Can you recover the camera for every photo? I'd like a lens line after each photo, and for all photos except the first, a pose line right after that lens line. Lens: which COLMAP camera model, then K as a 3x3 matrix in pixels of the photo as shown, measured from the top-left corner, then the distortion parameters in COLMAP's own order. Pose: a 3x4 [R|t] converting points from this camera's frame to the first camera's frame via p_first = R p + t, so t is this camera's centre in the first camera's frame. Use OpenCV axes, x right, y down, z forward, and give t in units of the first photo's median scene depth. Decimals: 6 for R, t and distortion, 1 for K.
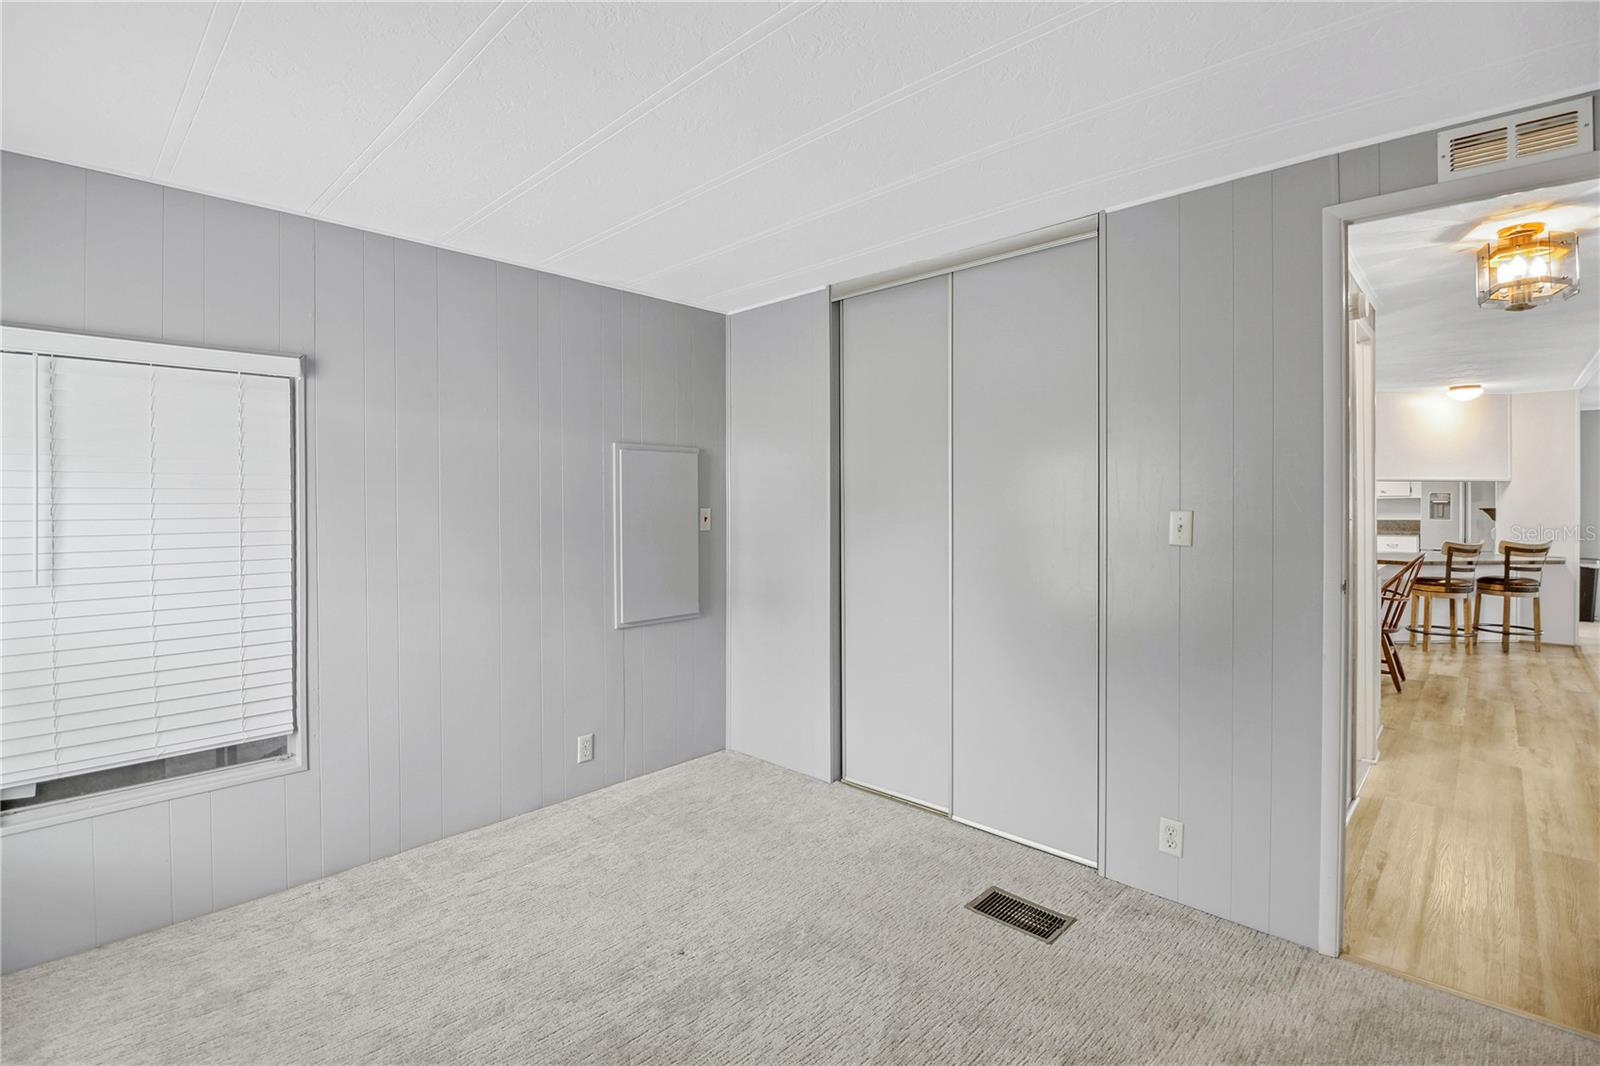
lens RADIAL K [[733.9, 0, 805.7], [0, 733.9, 508.1], [0, 0, 1]] dist [0.015544, -0.017794]
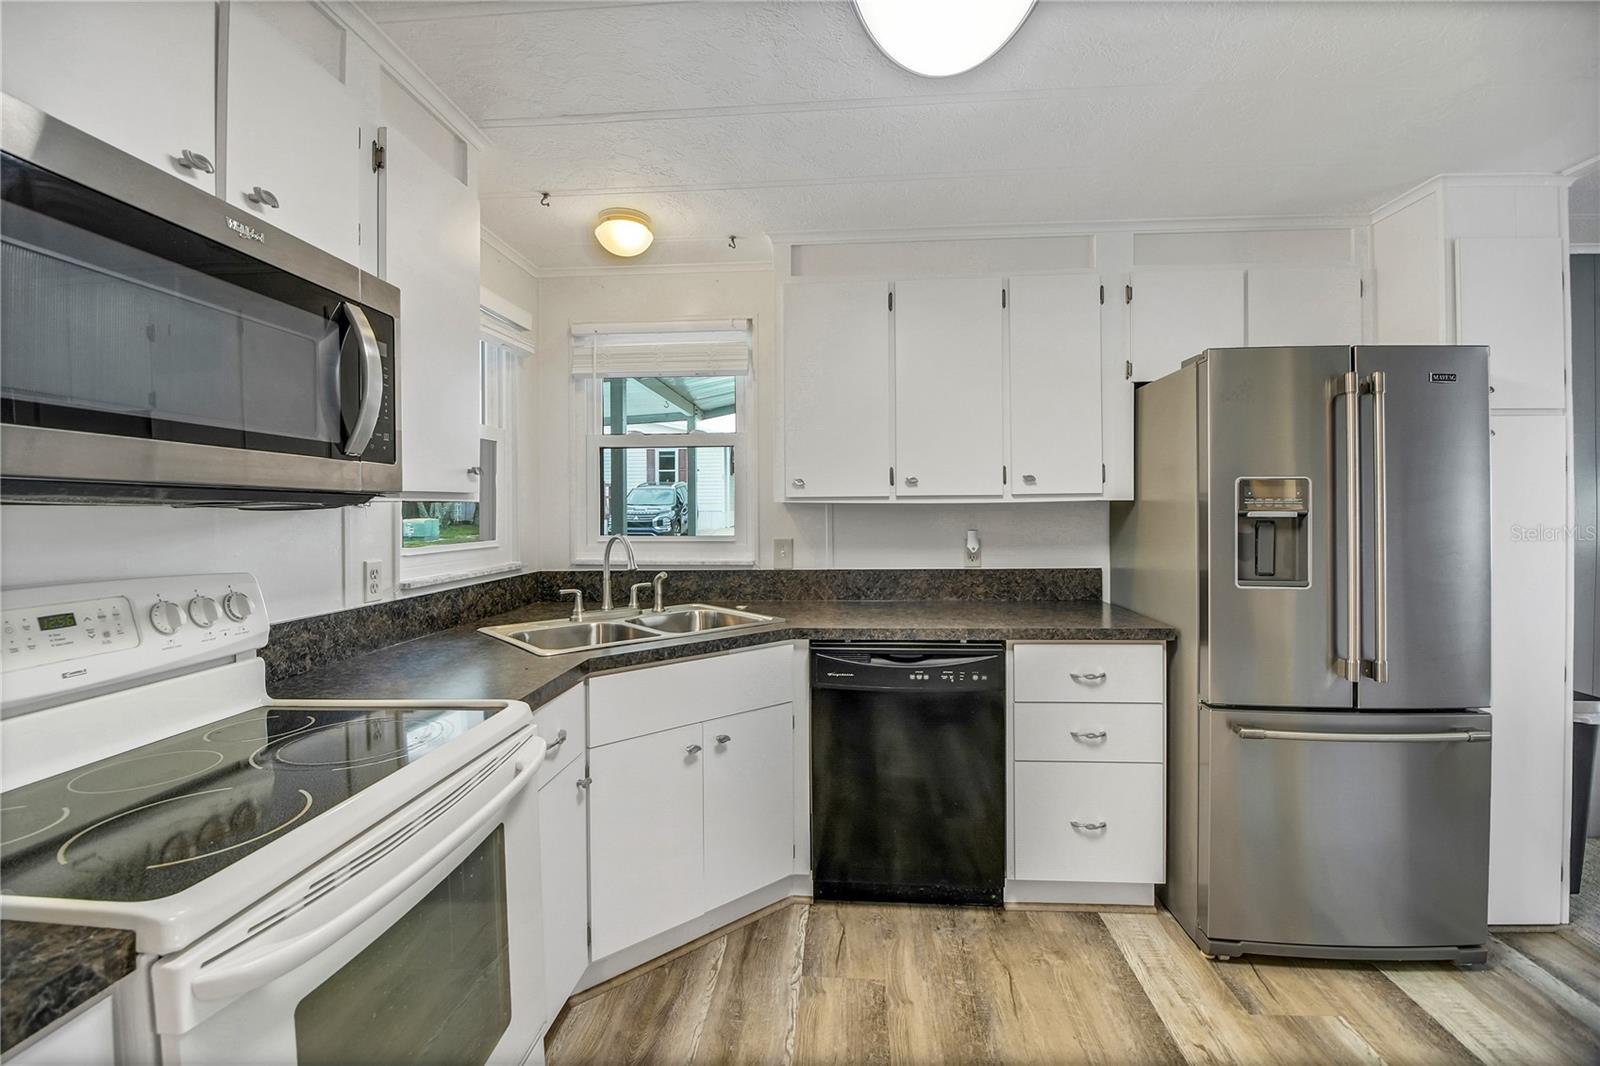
lens RADIAL K [[705.1, 0, 775.8], [0, 705.1, 510.5], [0, 0, 1]] dist [-0.000079, -0.011902]
pose [[0.800859, -0.005913, 0.598824, 0.582605], [0.010116, 0.999942, -0.003657, -0.010088], [-0.598768, 0.008986, 0.800872, 0.902557]]
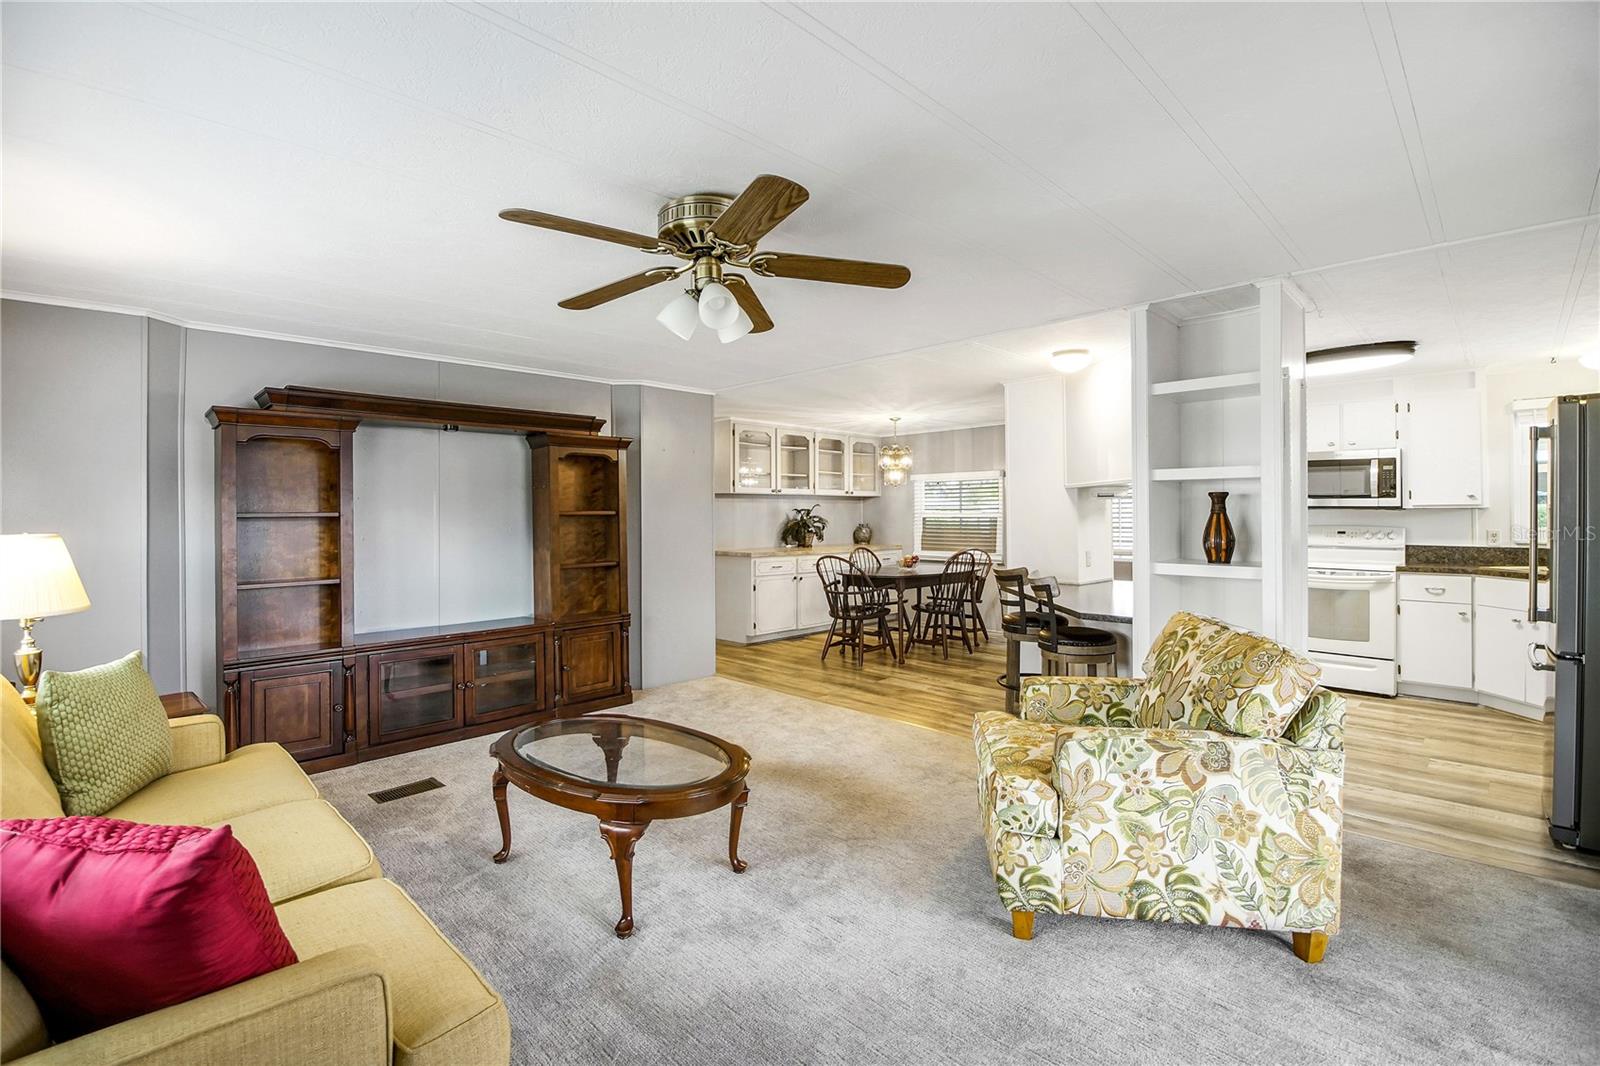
lens RADIAL K [[733.9, 0, 805.7], [0, 733.9, 508.1], [0, 0, 1]] dist [0.015544, -0.017794]
pose [[-0.022719, -0.004773, -0.999730, 1.261561], [-0.004134, 0.999981, -0.004680, -0.008831], [0.999733, 0.004027, -0.022739, 0.596348]]
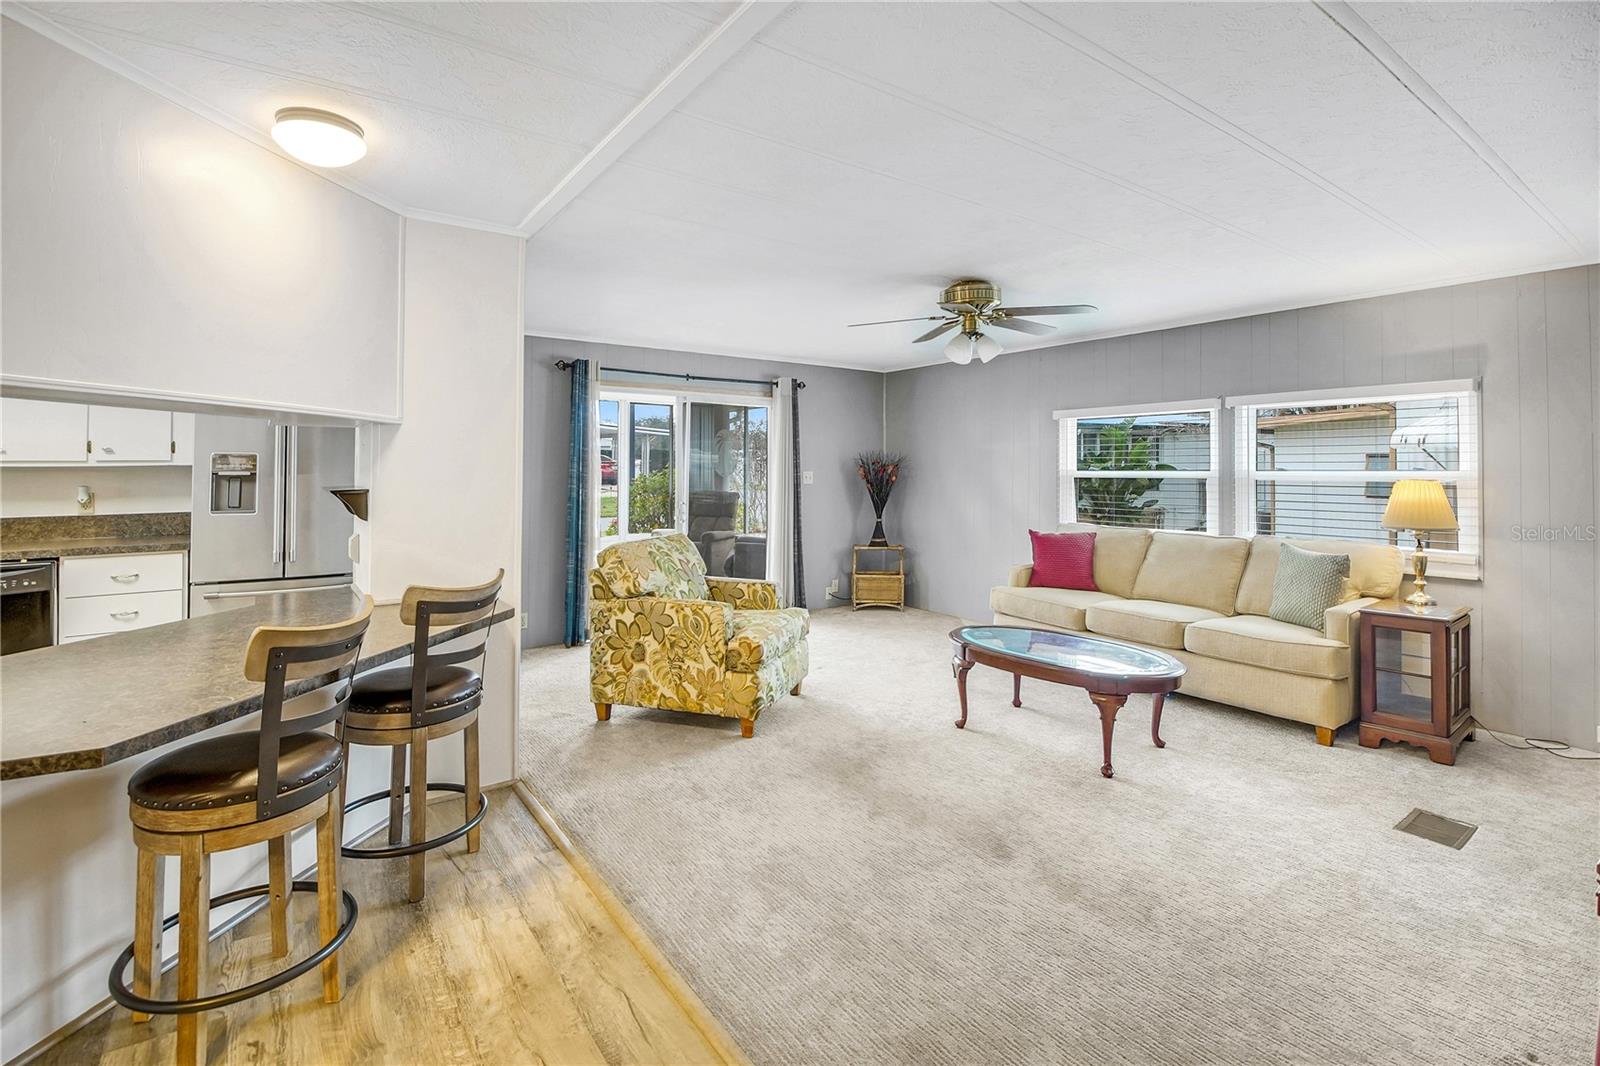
lens RADIAL K [[746.2, 0, 795.2], [0, 746.2, 454.1], [0, 0, 1]] dist [0.000154, -0.011860]
pose [[0.206969, 0.024868, 0.978031, 0.485213], [0.009465, 0.999579, -0.027419, -0.004583], [-0.978302, 0.014932, 0.206646, 0.565513]]
